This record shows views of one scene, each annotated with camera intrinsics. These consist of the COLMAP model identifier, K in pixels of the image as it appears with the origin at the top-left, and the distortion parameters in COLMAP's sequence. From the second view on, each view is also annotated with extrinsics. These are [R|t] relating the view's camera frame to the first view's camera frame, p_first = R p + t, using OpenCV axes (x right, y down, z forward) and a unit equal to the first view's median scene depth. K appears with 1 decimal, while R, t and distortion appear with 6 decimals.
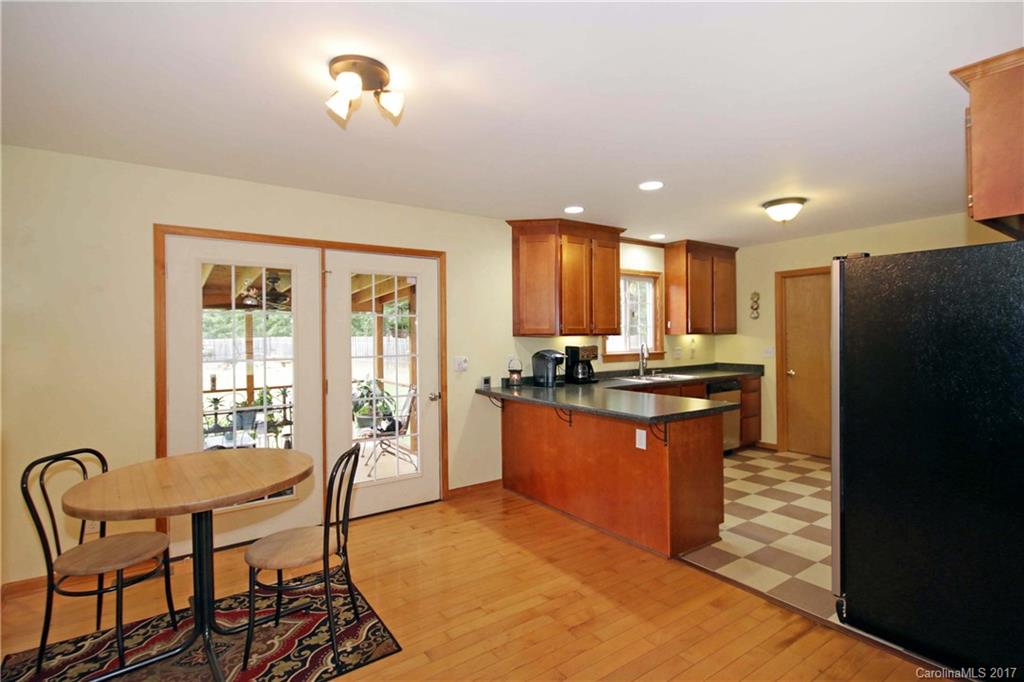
lens RADIAL K [[507.0, 0, 511.9], [0, 507.0, 341.4], [0, 0, 1]] dist [0.003878, -0.003913]
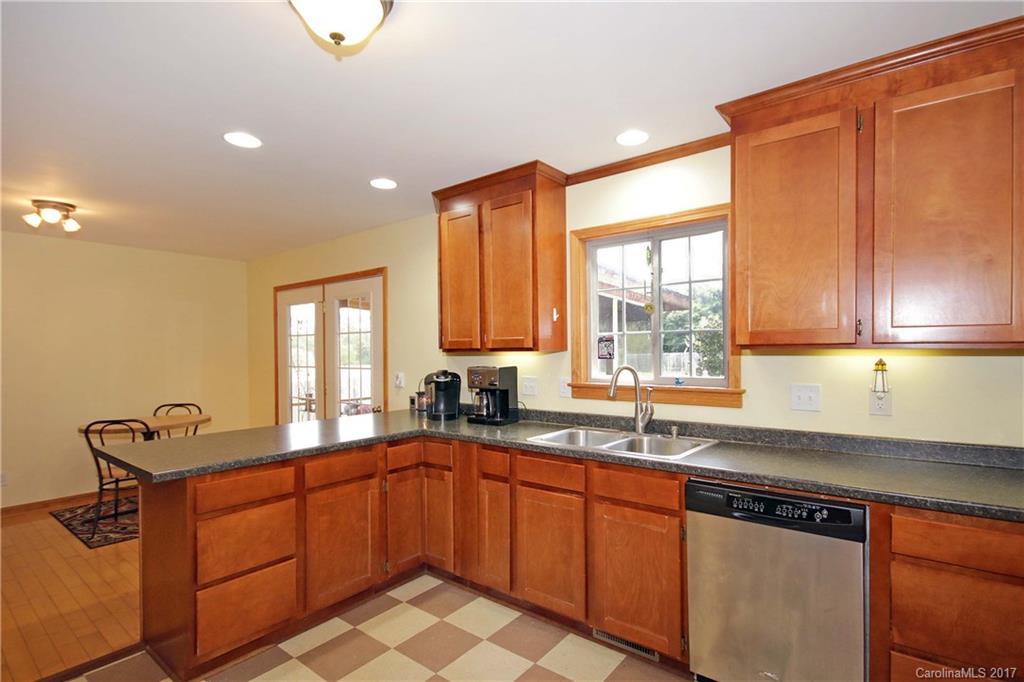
lens RADIAL K [[507.0, 0, 538.3], [0, 507.0, 348.5], [0, 0, 1]] dist [0.003878, -0.003913]
pose [[0.288374, 0.009639, -0.957469, 0.656030], [0.000057, 0.999949, 0.010084, -0.018059], [0.957518, -0.002963, 0.288359, 0.717068]]
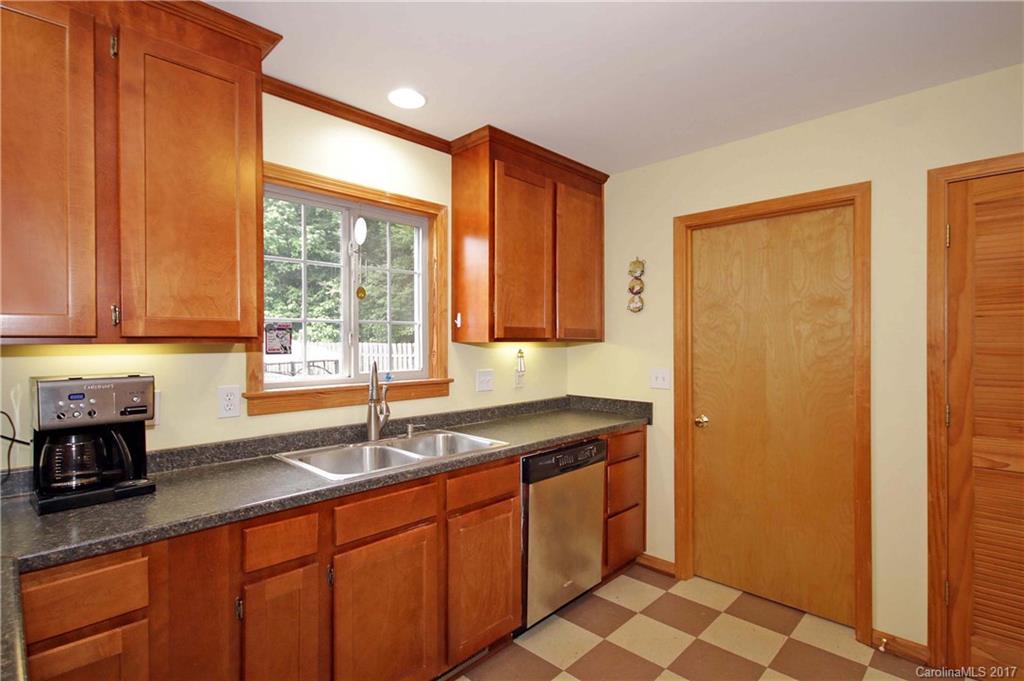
lens RADIAL K [[507.0, 0, 517.4], [0, 507.0, 341.5], [0, 0, 1]] dist [0.003878, -0.003913]
pose [[0.984306, 0.011500, 0.176097, 0.279836], [-0.010245, 0.999915, -0.008037, -0.010416], [-0.176175, 0.006107, 0.984340, 0.535251]]
